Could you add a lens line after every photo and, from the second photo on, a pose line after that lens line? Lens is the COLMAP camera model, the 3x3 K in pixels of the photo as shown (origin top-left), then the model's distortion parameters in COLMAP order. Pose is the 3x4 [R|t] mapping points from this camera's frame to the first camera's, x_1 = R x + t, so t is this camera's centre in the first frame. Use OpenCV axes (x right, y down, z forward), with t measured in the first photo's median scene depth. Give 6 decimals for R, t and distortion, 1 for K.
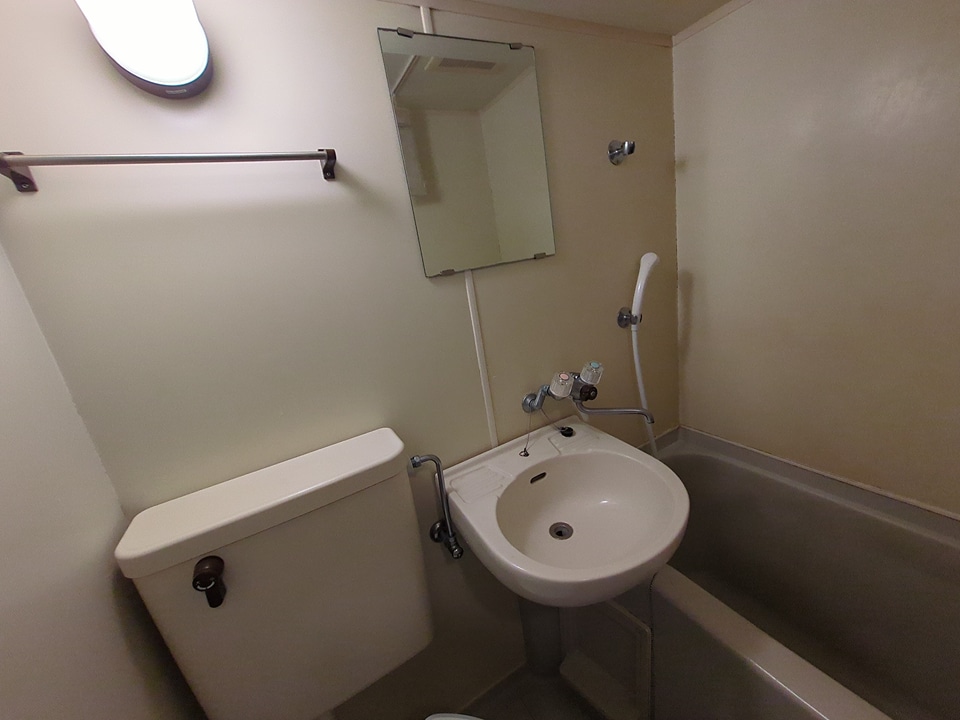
lens RADIAL K [[376.9, 0, 480.0], [0, 376.9, 360.0], [0, 0, 1]] dist [0.002152, 0.000360]
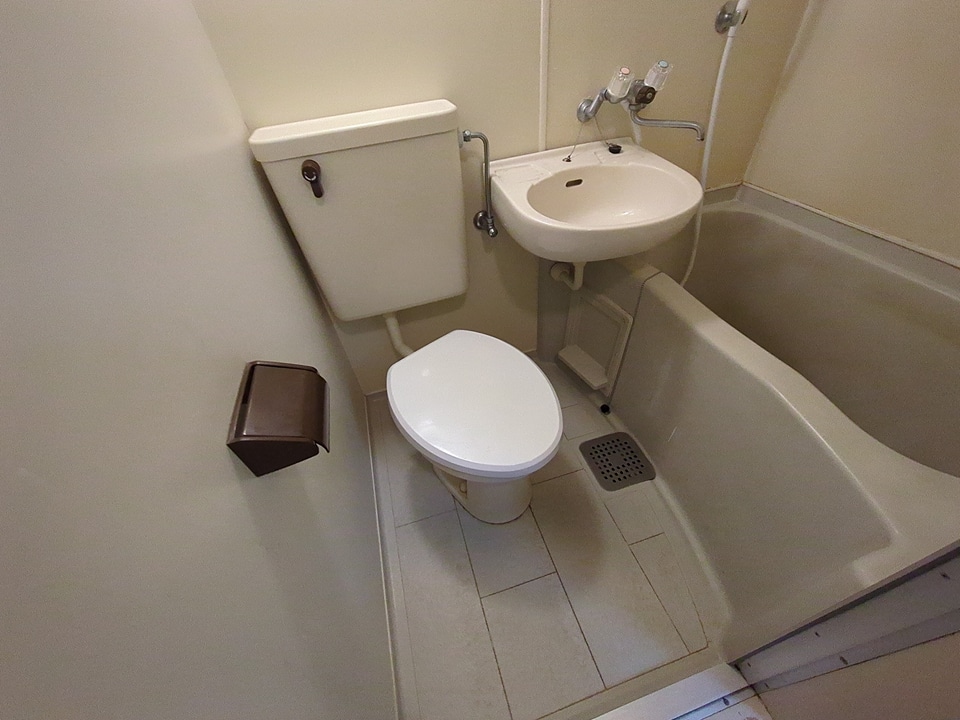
lens RADIAL K [[382.5, 0, 484.1], [0, 382.5, 361.1], [0, 0, 1]] dist [0.000241, 0.000254]
pose [[0.976854, 0.189968, -0.098326, 0.102465], [-0.115856, 0.856284, 0.503343, 0.218034], [0.179814, -0.480301, 0.858474, -0.250347]]
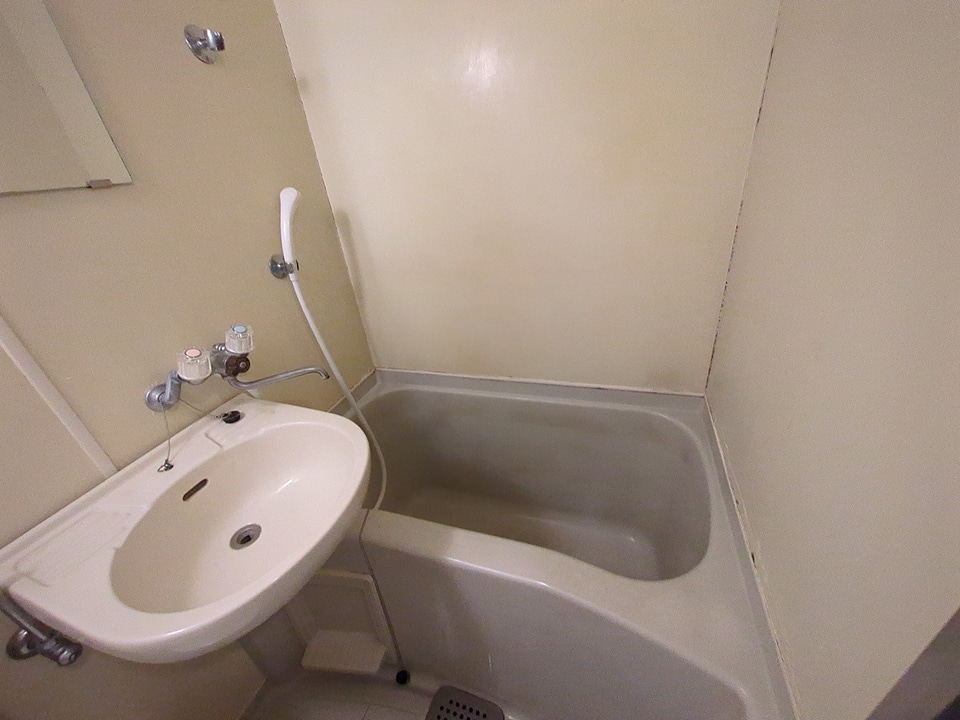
lens RADIAL K [[376.9, 0, 480.0], [0, 376.9, 360.0], [0, 0, 1]] dist [0.002152, 0.000360]
pose [[0.747962, -0.251359, 0.614306, 0.175935], [0.174168, 0.967414, 0.183780, 0.018445], [-0.640483, -0.030469, 0.767368, 0.051867]]
